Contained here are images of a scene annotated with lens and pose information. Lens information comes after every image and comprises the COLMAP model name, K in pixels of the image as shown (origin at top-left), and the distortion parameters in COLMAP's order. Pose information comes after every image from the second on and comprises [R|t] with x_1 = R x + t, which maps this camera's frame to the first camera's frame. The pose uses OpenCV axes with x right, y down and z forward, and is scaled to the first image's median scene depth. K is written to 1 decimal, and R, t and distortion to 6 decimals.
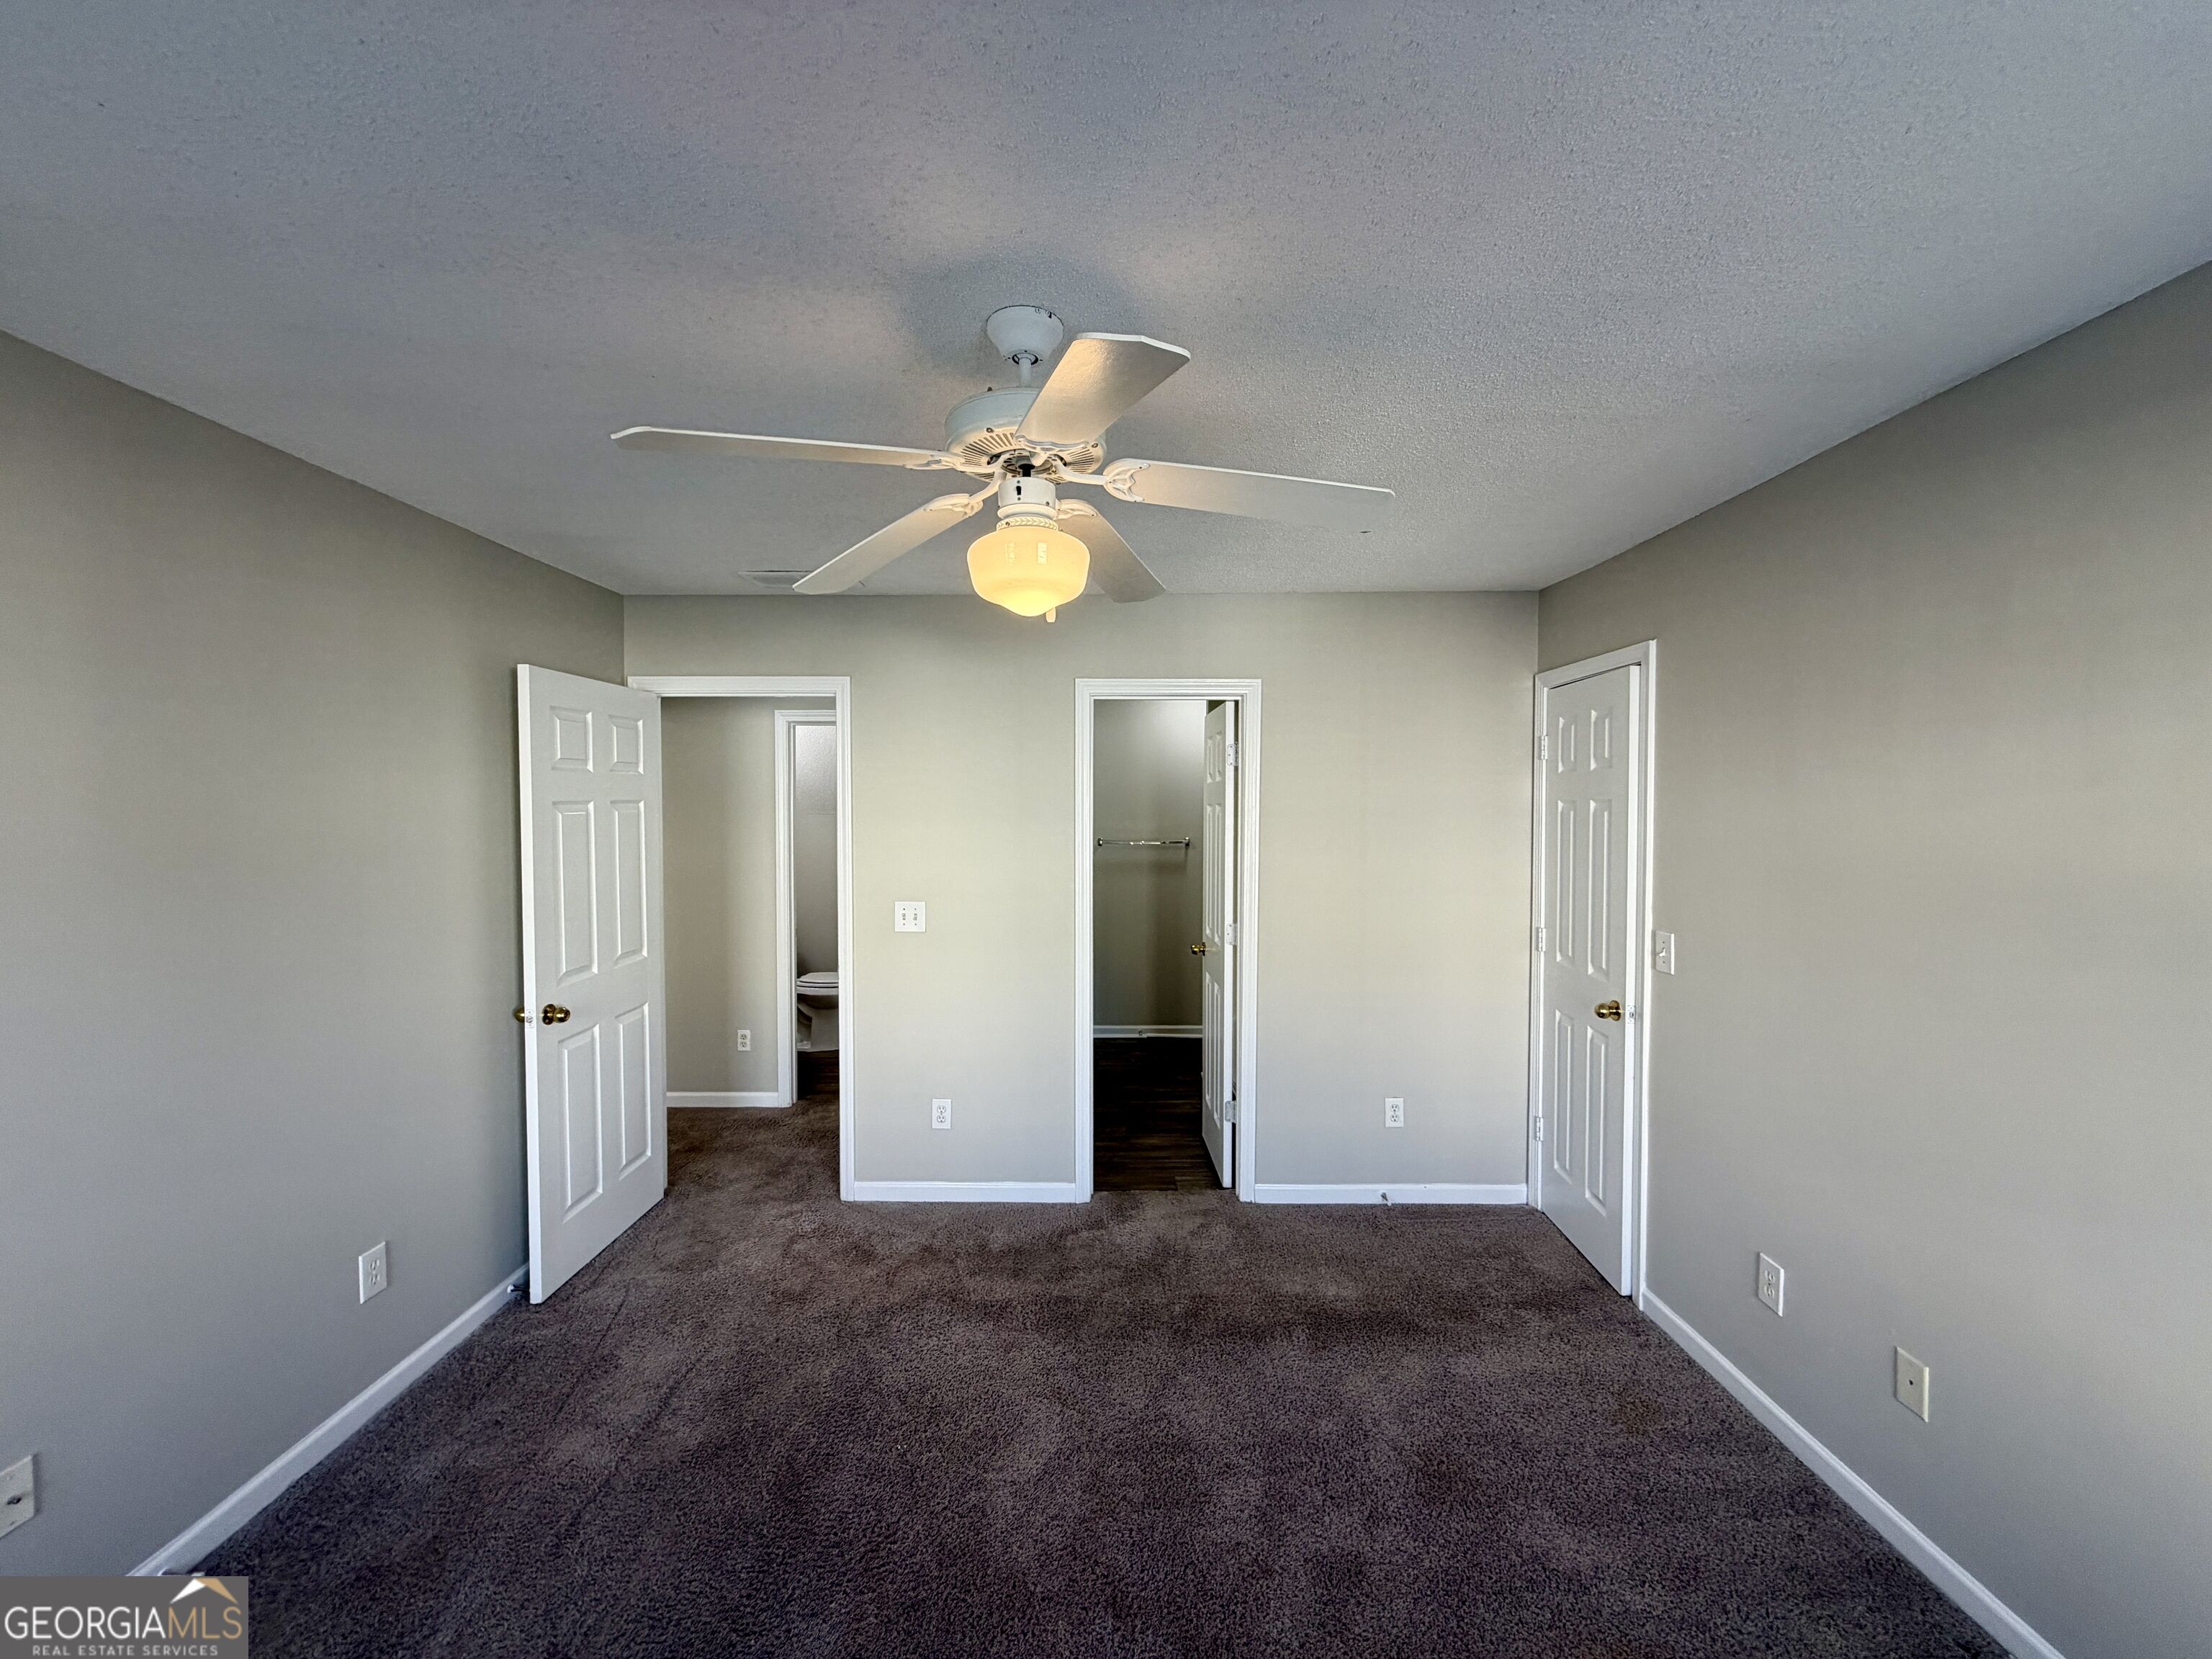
lens RADIAL K [[905.5, 0, 1106.0], [0, 905.5, 829.5], [0, 0, 1]] dist [0.000679, 0.000114]
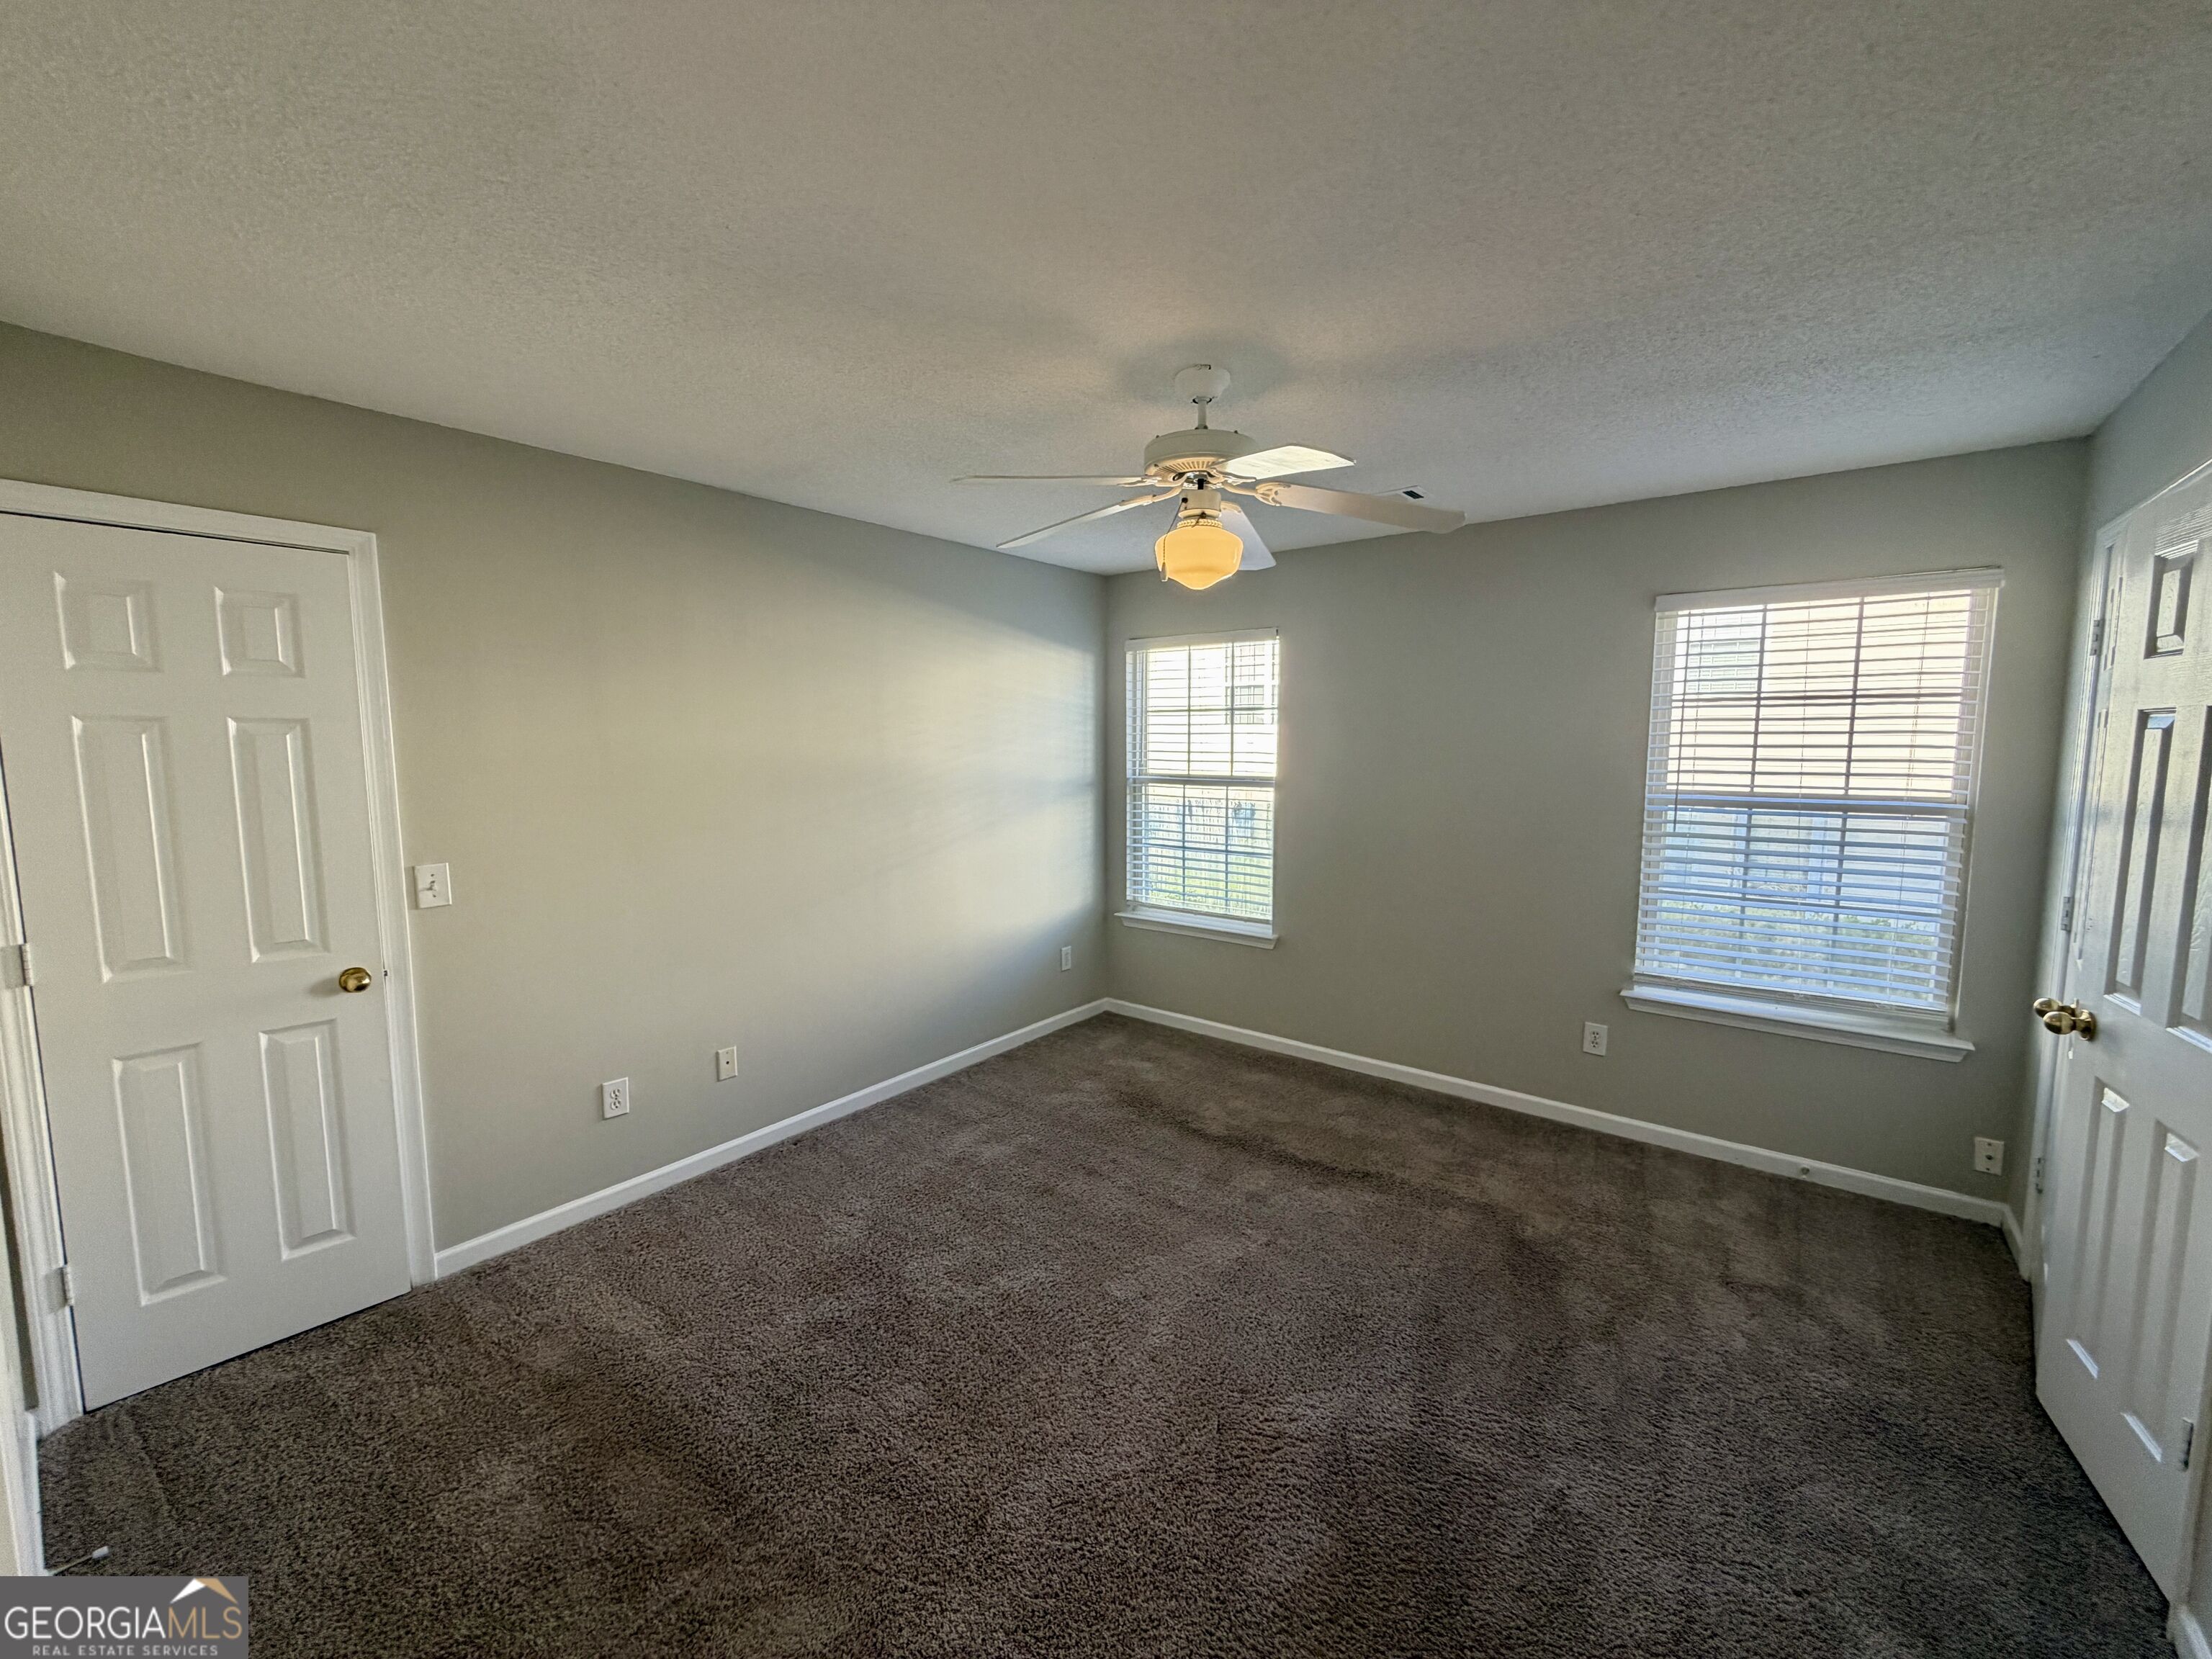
lens RADIAL K [[881.7, 0, 1103.3], [0, 881.7, 828.3], [0, 0, 1]] dist [-0.000359, 0.000394]
pose [[-0.791211, -0.065284, 0.608049, -0.443557], [0.013162, 0.992237, 0.123661, -0.025541], [-0.611402, 0.105845, -0.784209, 1.201837]]
